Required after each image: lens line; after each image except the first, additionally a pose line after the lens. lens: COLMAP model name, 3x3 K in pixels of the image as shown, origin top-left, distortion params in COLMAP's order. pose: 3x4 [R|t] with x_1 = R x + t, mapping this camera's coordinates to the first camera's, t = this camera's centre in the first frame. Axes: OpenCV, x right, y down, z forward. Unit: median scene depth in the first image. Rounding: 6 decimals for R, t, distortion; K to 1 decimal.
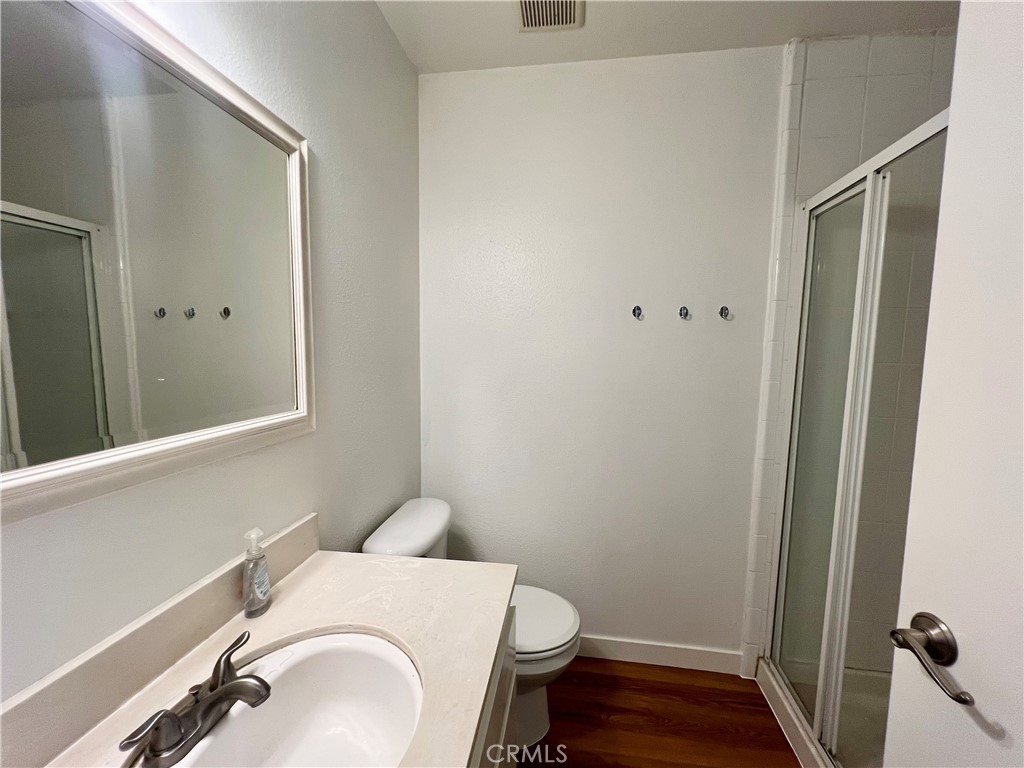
lens RADIAL K [[440.7, 0, 512.7], [0, 440.7, 388.0], [0, 0, 1]] dist [-0.002801, 0.000300]
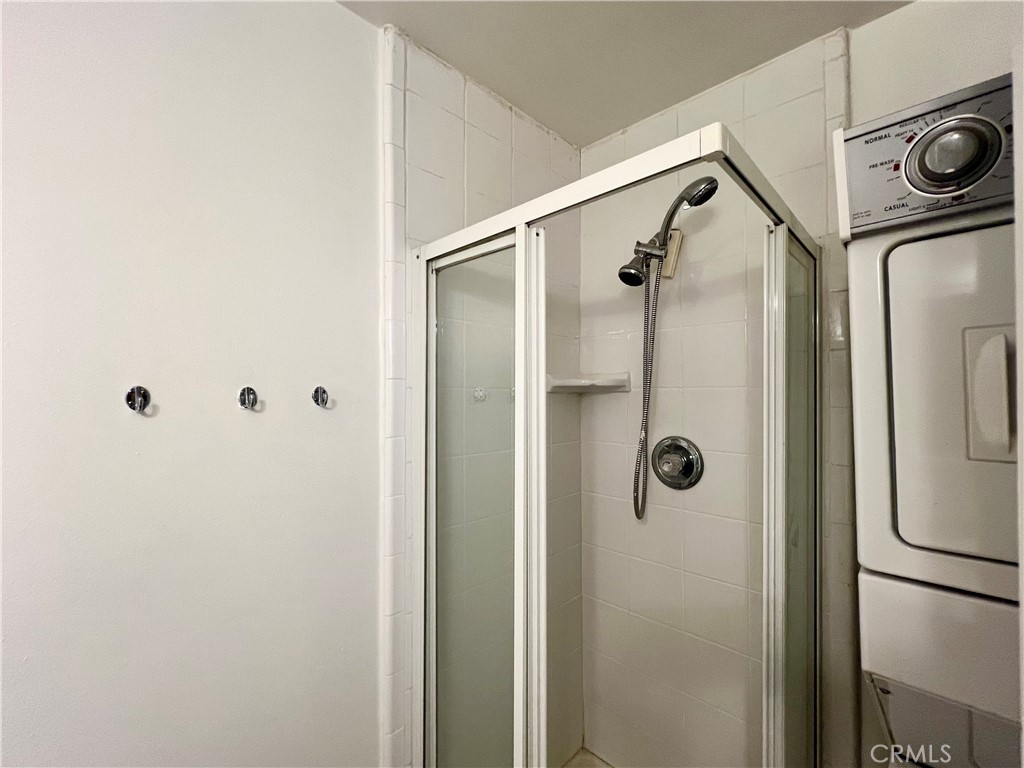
lens RADIAL K [[440.7, 0, 512.4], [0, 440.7, 386.1], [0, 0, 1]] dist [-0.002801, 0.000300]
pose [[0.589401, -0.012431, 0.807745, 0.160258], [0.094579, 0.994067, -0.053715, -0.140681], [-0.802285, 0.108056, 0.587080, 0.471247]]
